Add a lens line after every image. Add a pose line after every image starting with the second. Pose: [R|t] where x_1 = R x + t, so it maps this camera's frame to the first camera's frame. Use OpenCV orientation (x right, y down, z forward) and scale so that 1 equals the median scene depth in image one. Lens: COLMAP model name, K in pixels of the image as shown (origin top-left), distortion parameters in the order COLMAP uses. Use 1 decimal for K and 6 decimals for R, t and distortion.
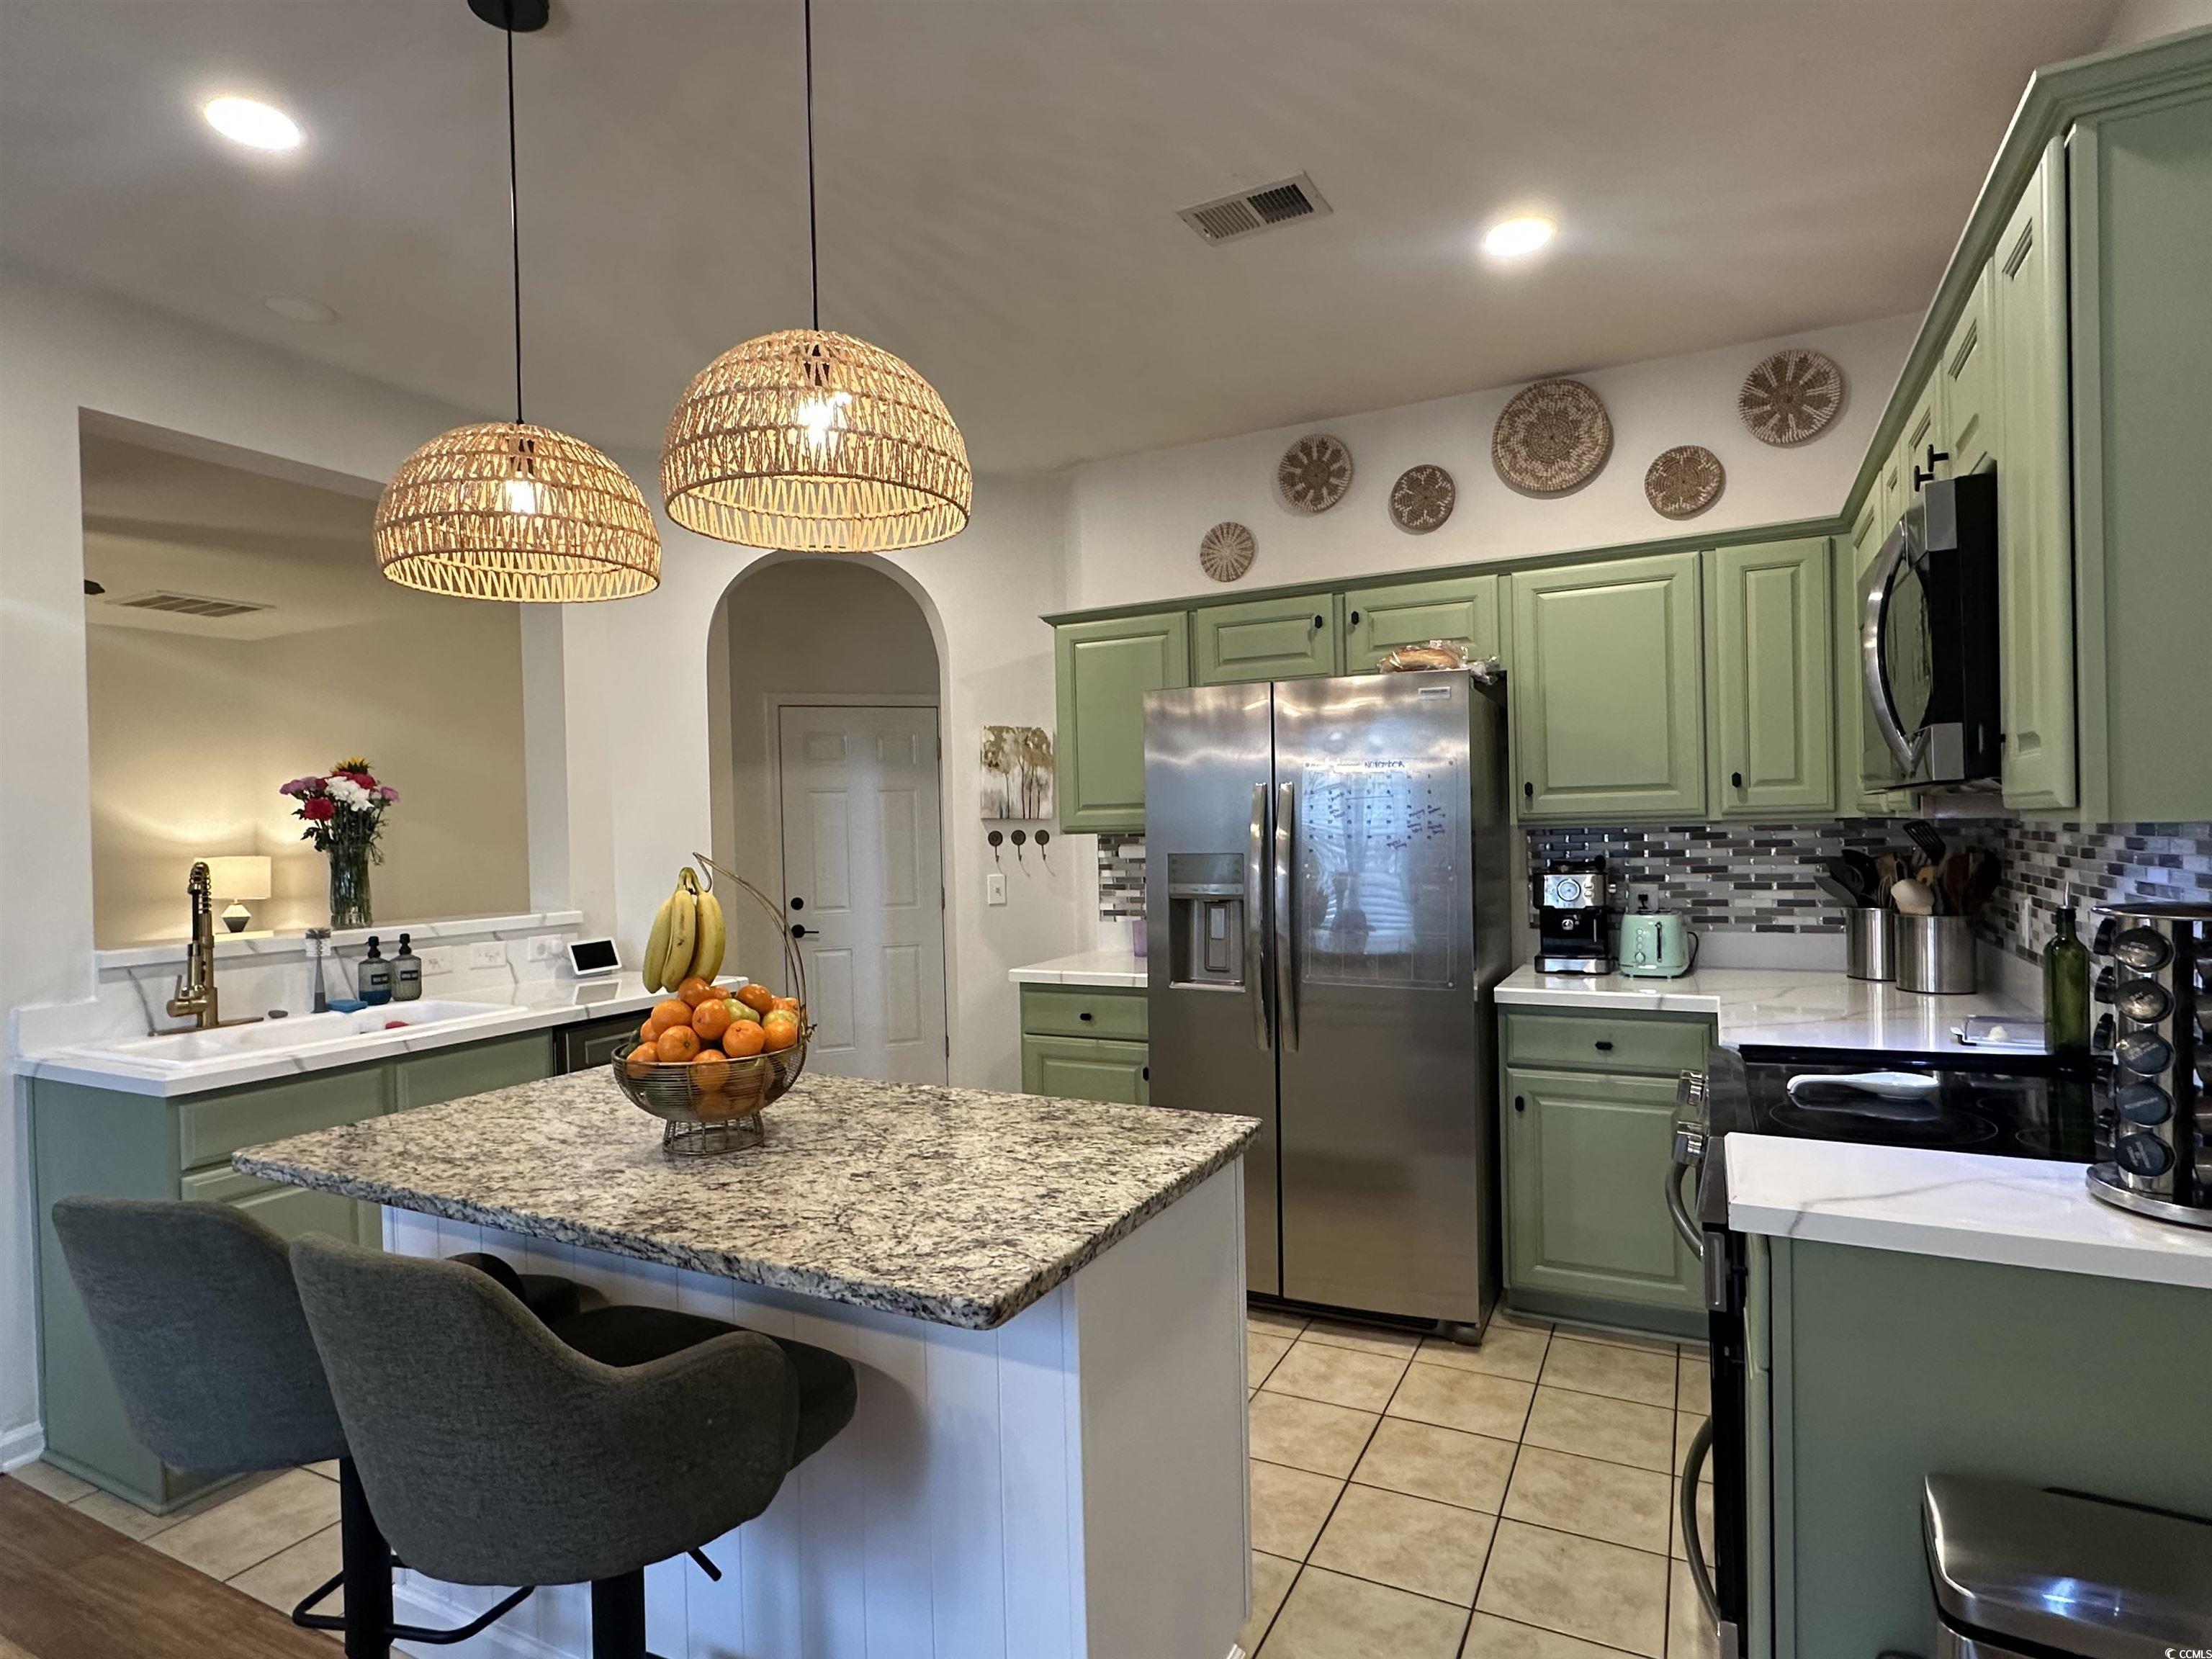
lens RADIAL K [[1184.2, 0, 1095.5], [0, 1184.2, 835.9], [0, 0, 1]] dist [-0.008152, 0.003147]
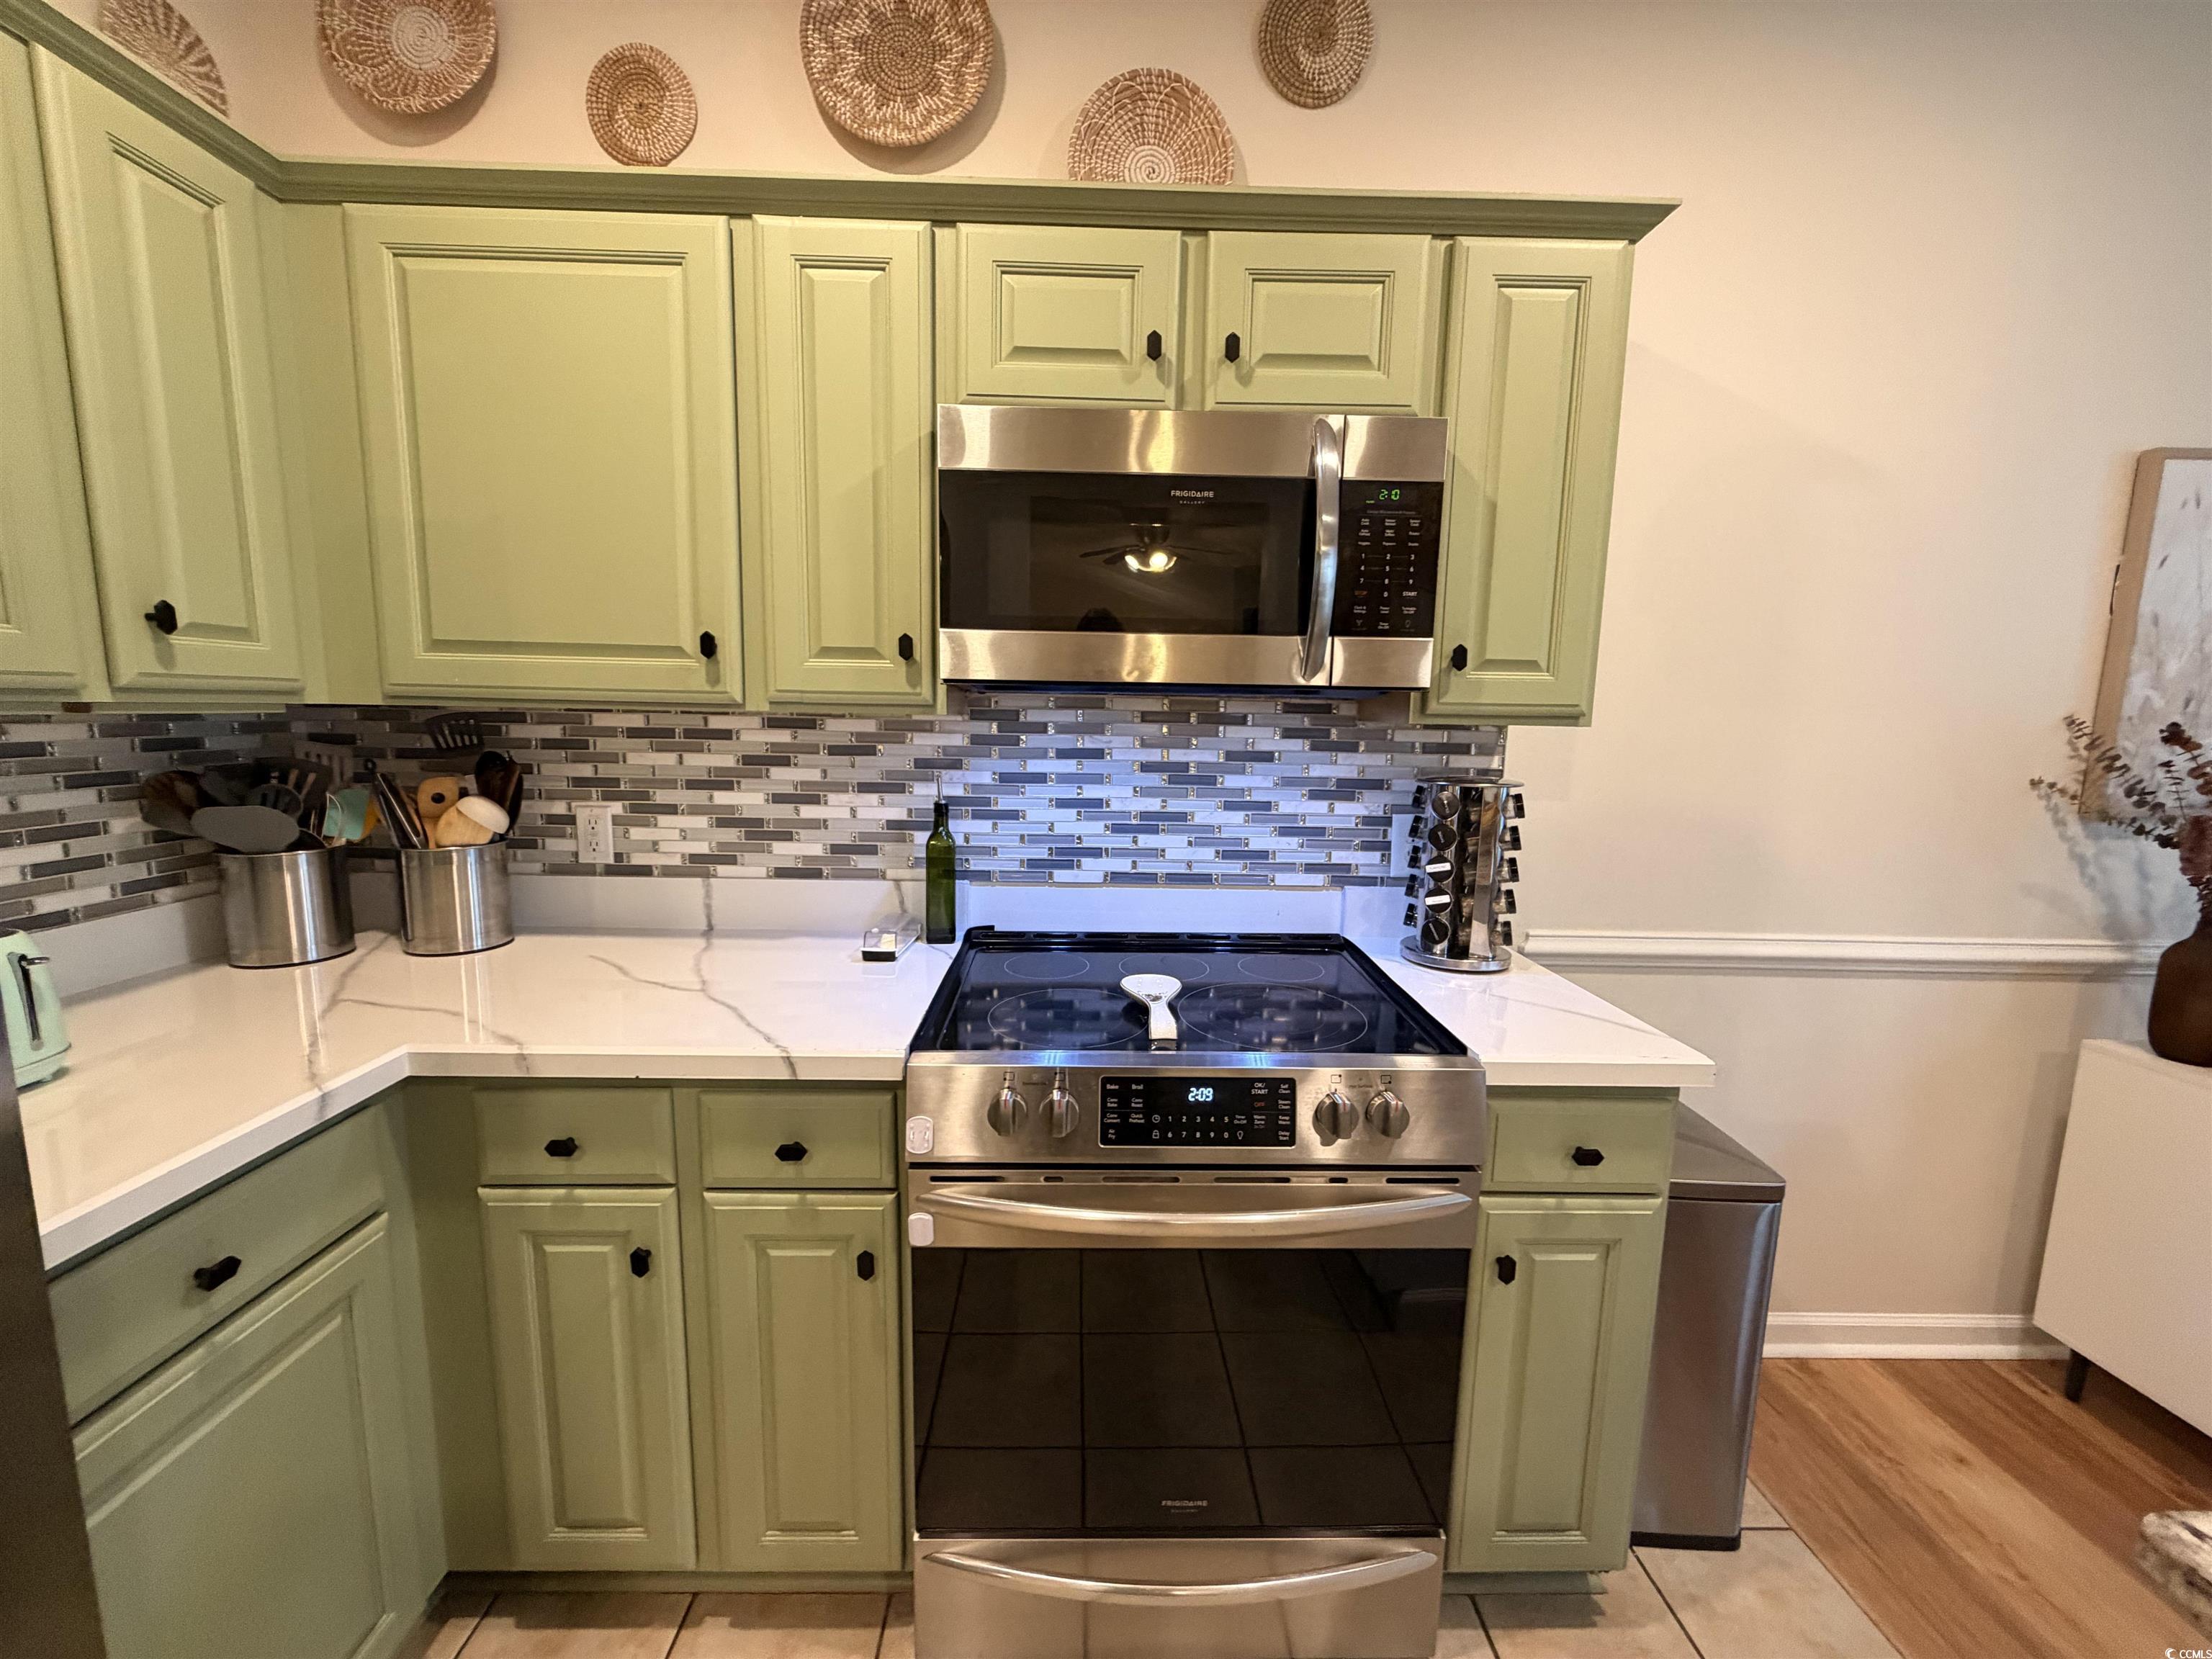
lens RADIAL K [[879.4, 0, 1099.8], [0, 879.4, 831.3], [0, 0, 1]] dist [0.001178, -0.000189]
pose [[-0.474505, -0.104676, 0.874007, 0.042254], [0.000276, 0.992887, 0.119064, -0.003850], [-0.880253, 0.056737, -0.471101, 0.757697]]
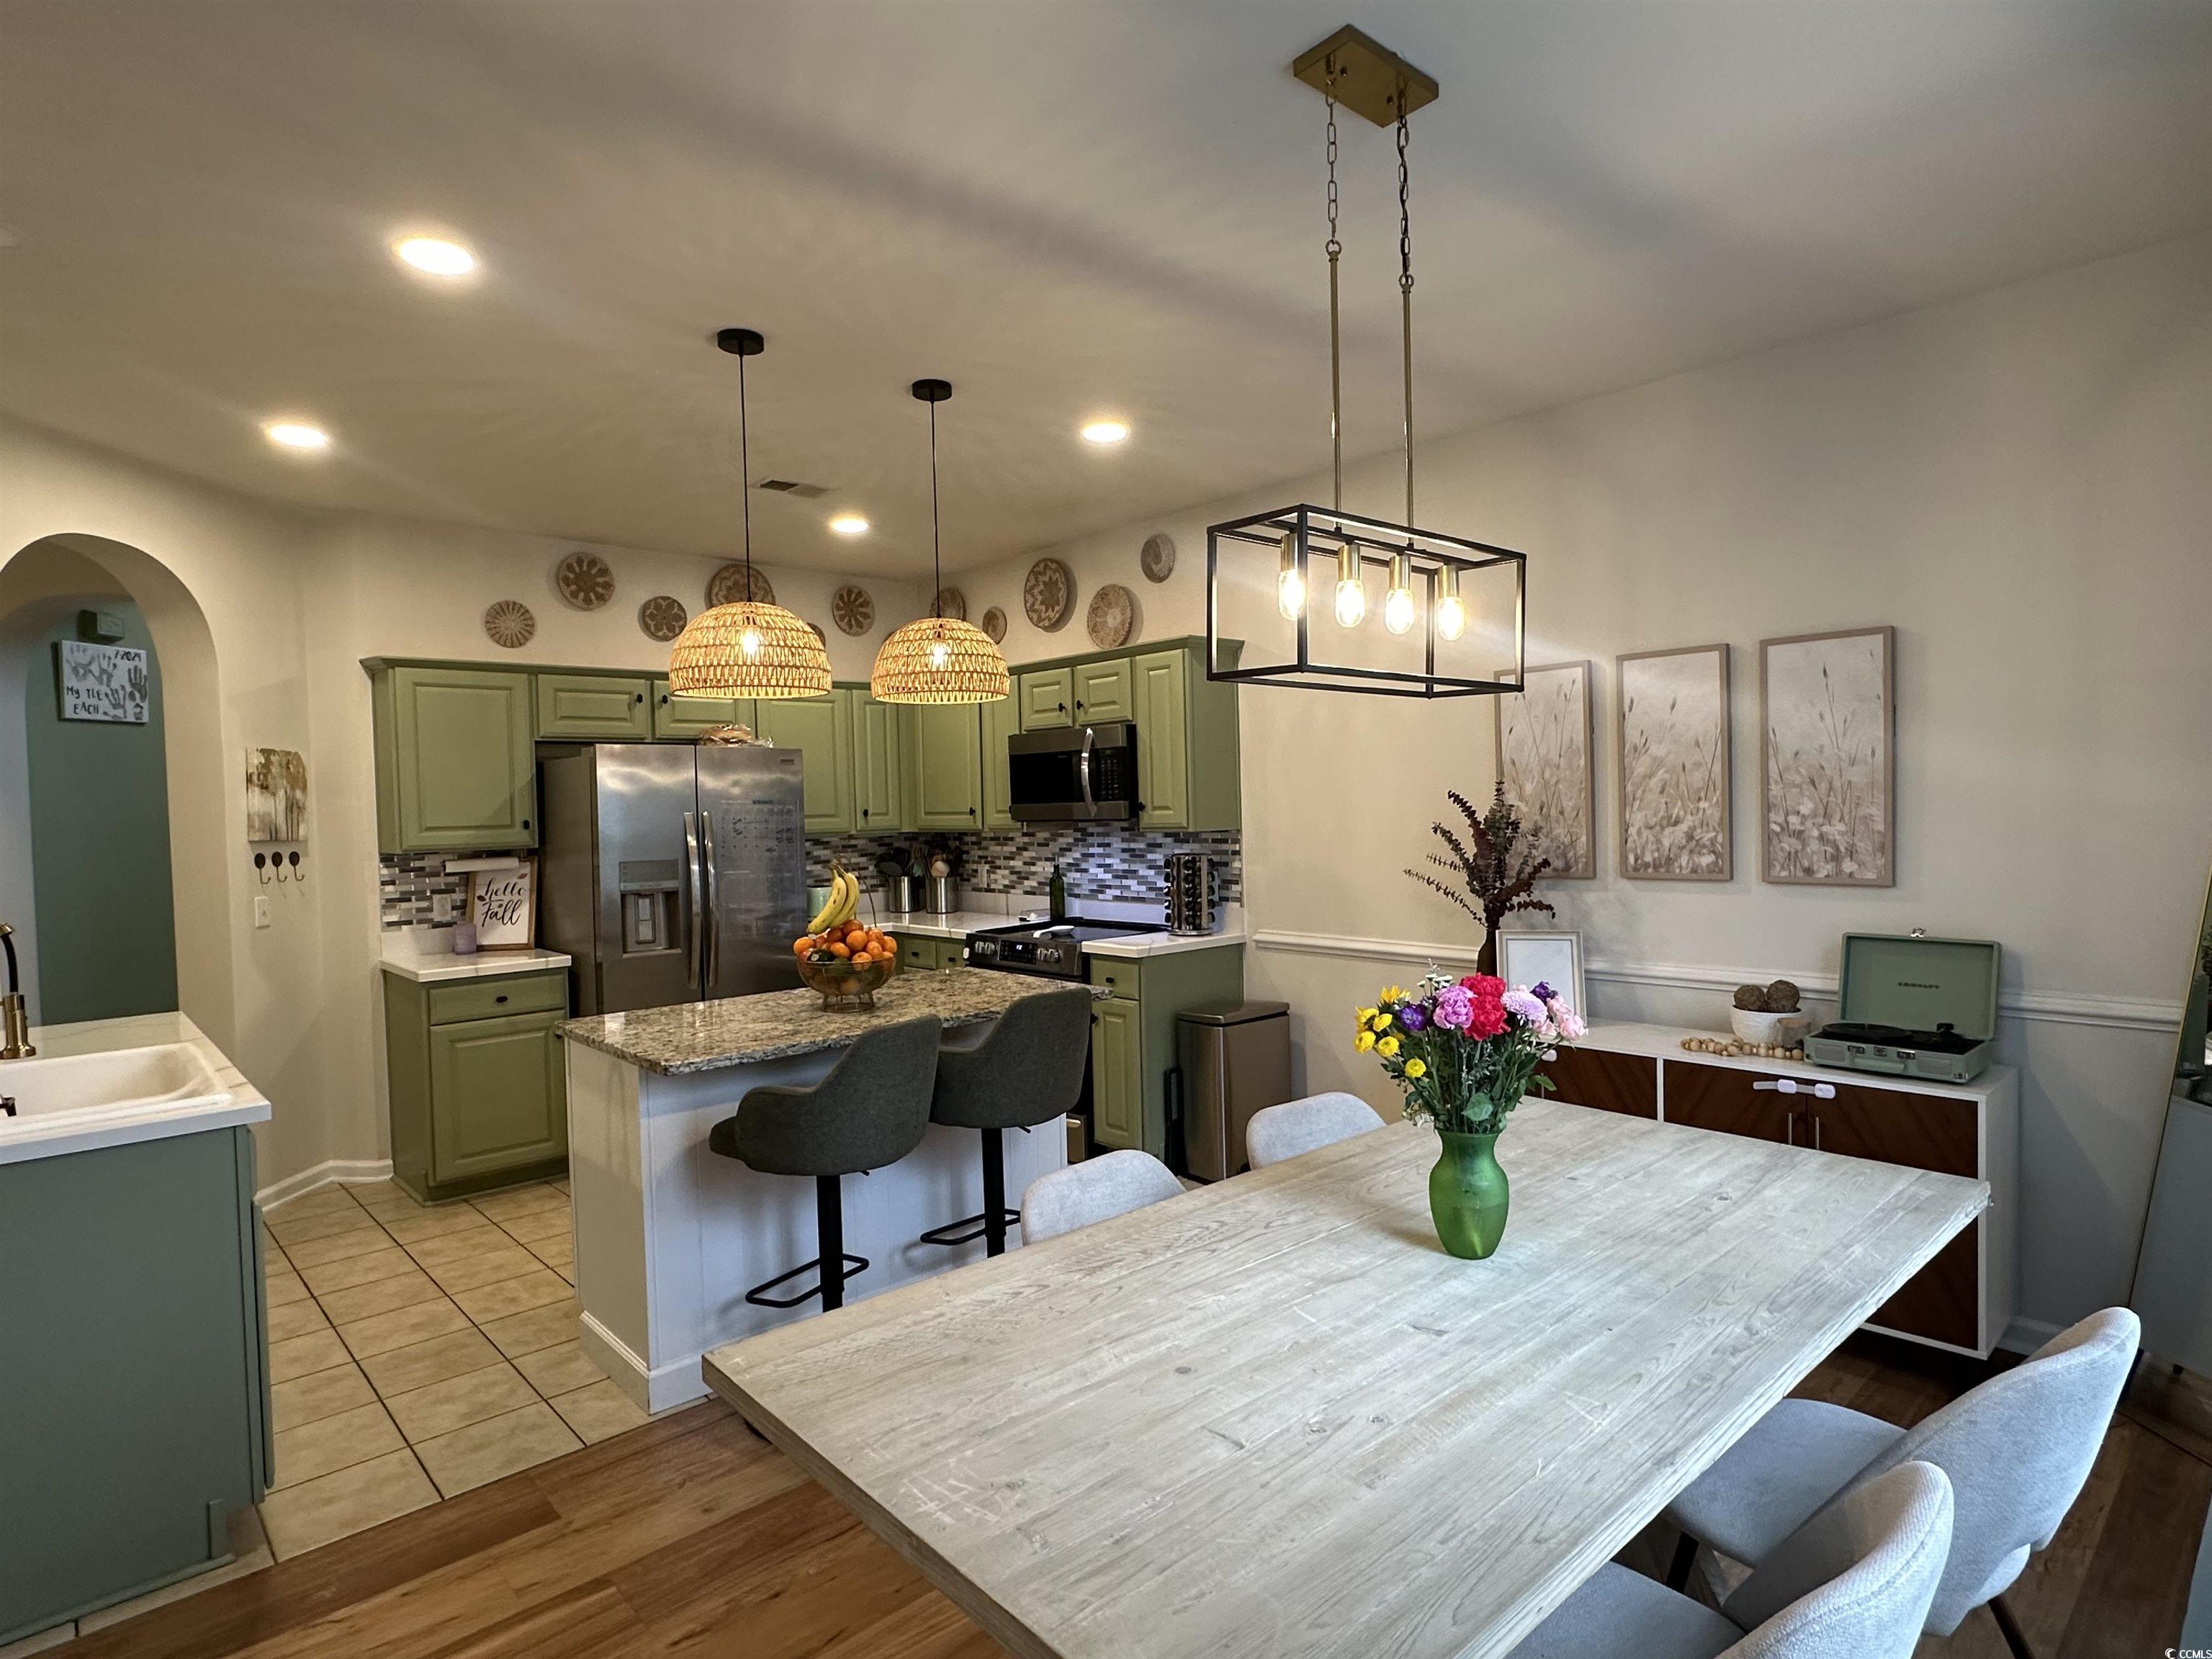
lens RADIAL K [[1184.2, 0, 1111.9], [0, 1184.2, 840.3], [0, 0, 1]] dist [-0.008152, 0.003147]
pose [[0.334994, -0.013280, 0.942127, -1.015630], [0.025412, 0.999664, 0.005055, -0.002408], [-0.941877, 0.022248, 0.335219, -0.013638]]
